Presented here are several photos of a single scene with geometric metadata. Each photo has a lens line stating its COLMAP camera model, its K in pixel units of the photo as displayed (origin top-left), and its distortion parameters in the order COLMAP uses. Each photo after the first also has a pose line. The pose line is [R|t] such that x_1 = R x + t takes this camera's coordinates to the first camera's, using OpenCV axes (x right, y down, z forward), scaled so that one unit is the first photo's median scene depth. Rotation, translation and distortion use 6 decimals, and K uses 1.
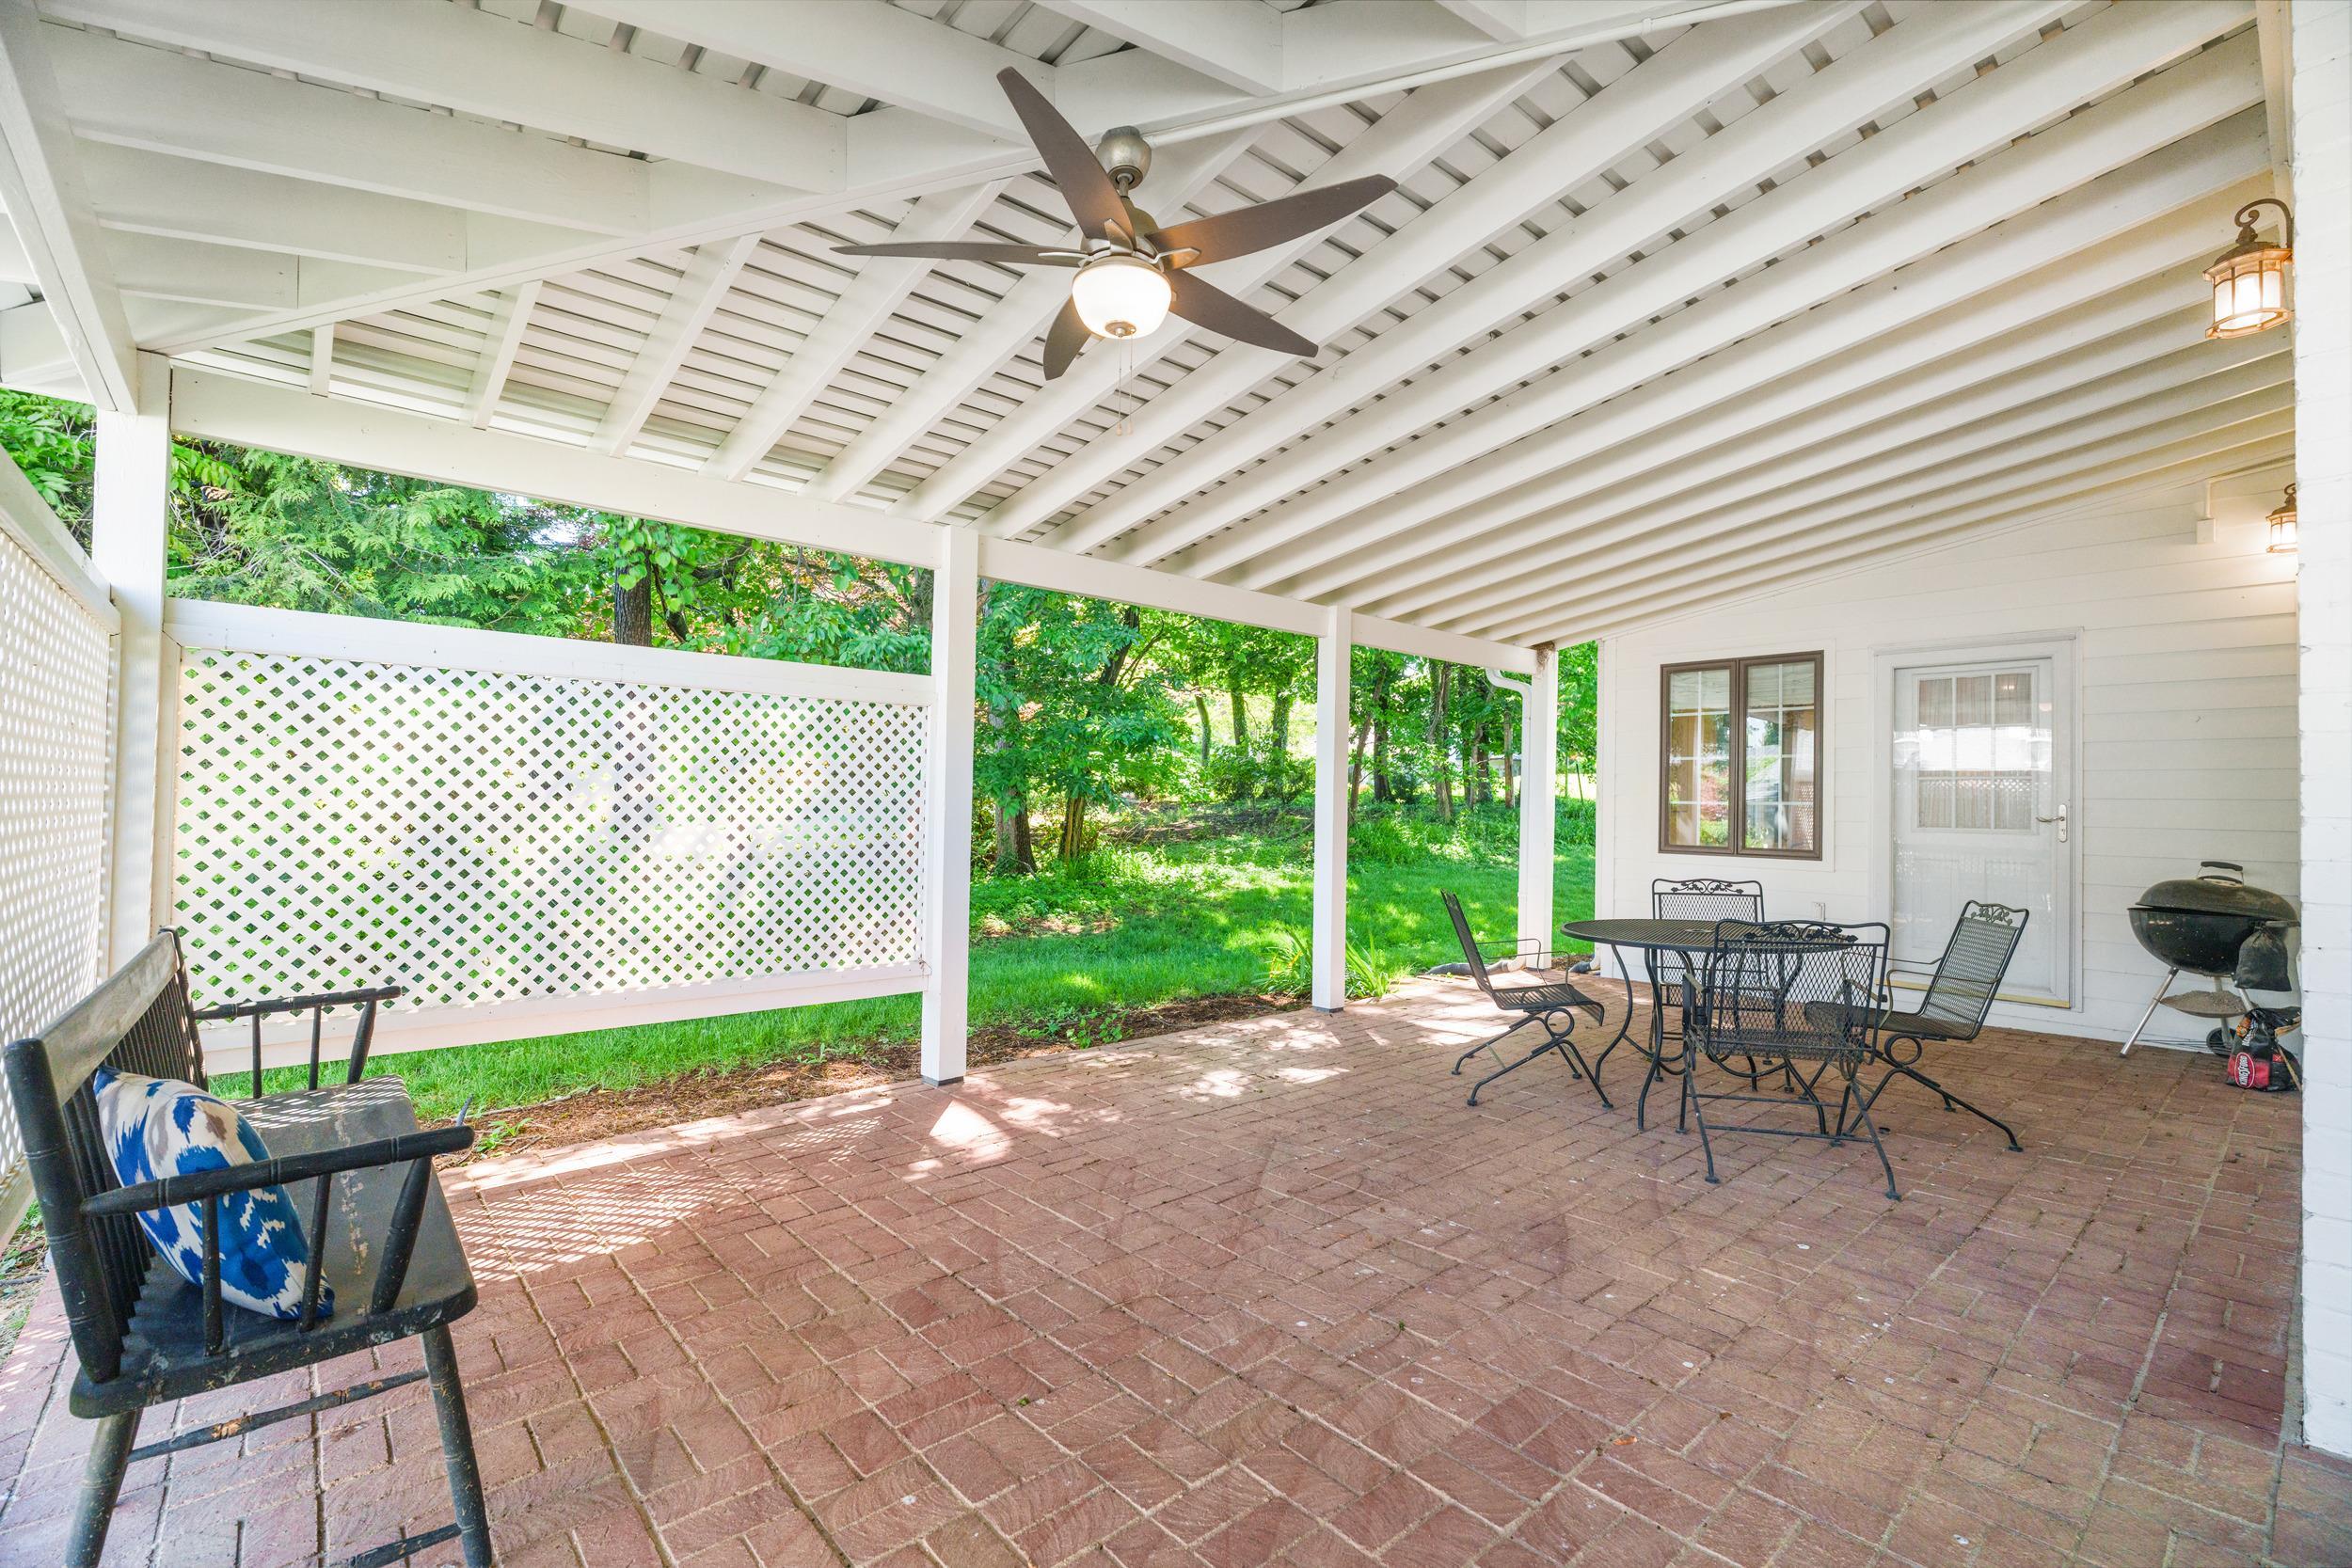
lens RADIAL K [[1039.0, 0, 1176.0], [0, 1039.0, 784.0], [0, 0, 1]] dist [0.002188, 0.000186]
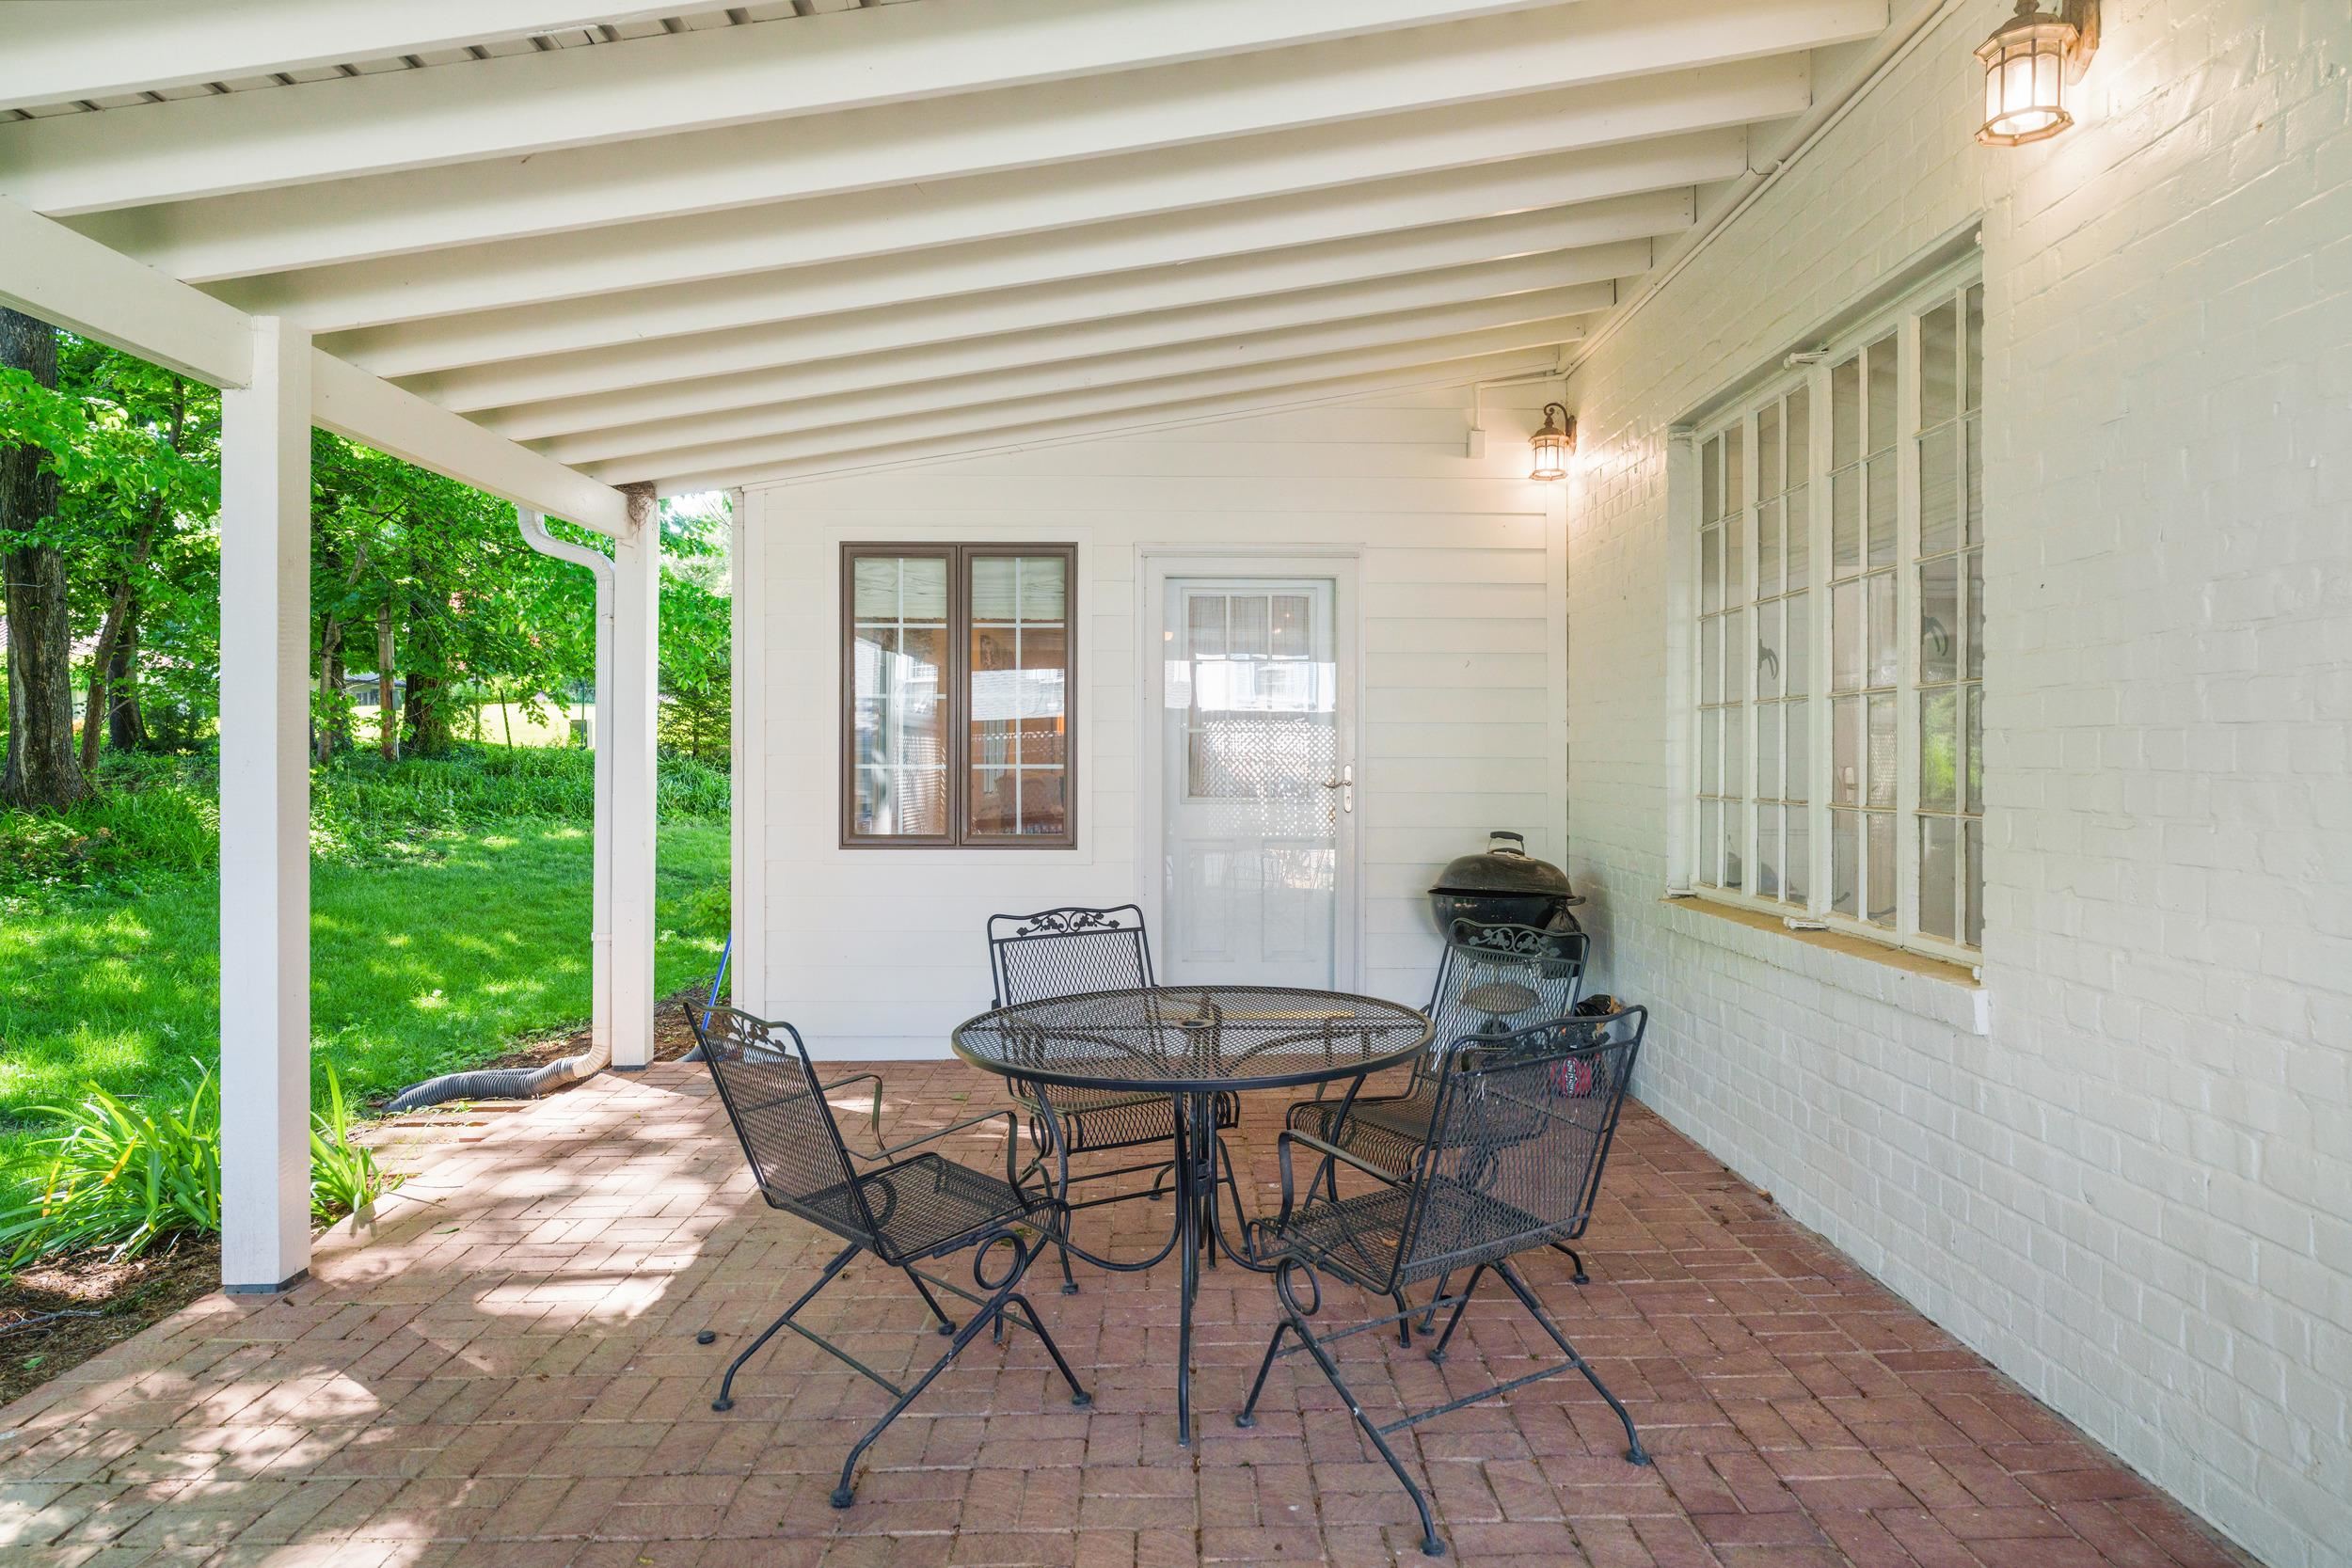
lens RADIAL K [[1410.1, 0, 1183.8], [0, 1410.1, 761.8], [0, 0, 1]] dist [0.003324, 0.001045]
pose [[0.644602, -0.019637, 0.764266, -0.052880], [-0.005819, 0.999515, 0.030590, -0.015414], [-0.764497, -0.024166, 0.644175, 0.402262]]
